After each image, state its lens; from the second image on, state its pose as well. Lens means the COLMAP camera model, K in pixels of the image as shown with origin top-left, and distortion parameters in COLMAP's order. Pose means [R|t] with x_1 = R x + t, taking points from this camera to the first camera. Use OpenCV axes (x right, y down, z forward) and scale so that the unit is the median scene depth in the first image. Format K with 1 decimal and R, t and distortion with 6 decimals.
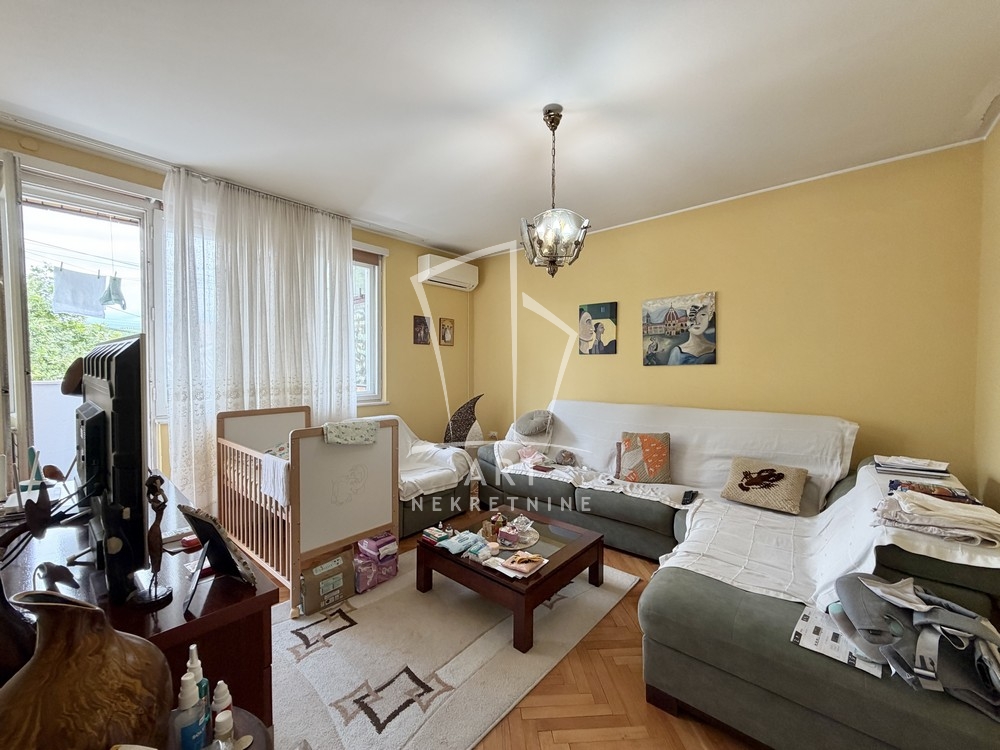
lens RADIAL K [[399.0, 0, 497.4], [0, 399.0, 376.0], [0, 0, 1]] dist [-0.001964, -0.000178]
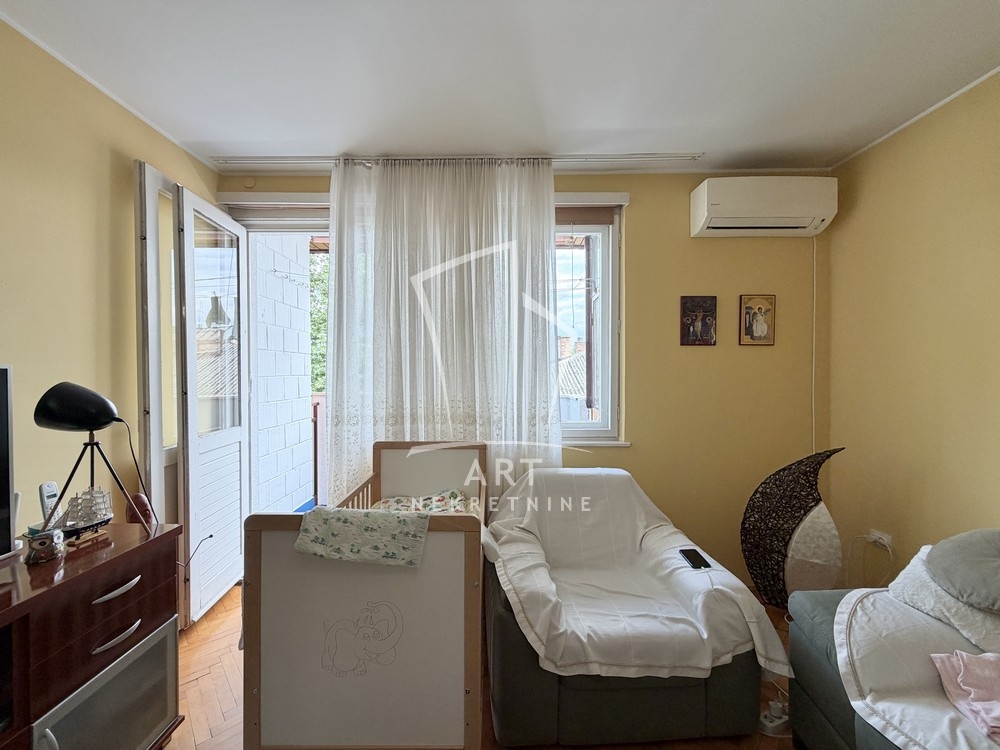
lens RADIAL K [[399.0, 0, 497.4], [0, 399.0, 376.0], [0, 0, 1]] dist [-0.001964, -0.000178]
pose [[0.649035, 0.001920, -0.760756, 0.070092], [-0.017942, 0.999757, -0.012784, -0.030173], [0.760547, 0.021947, 0.648912, 0.527229]]
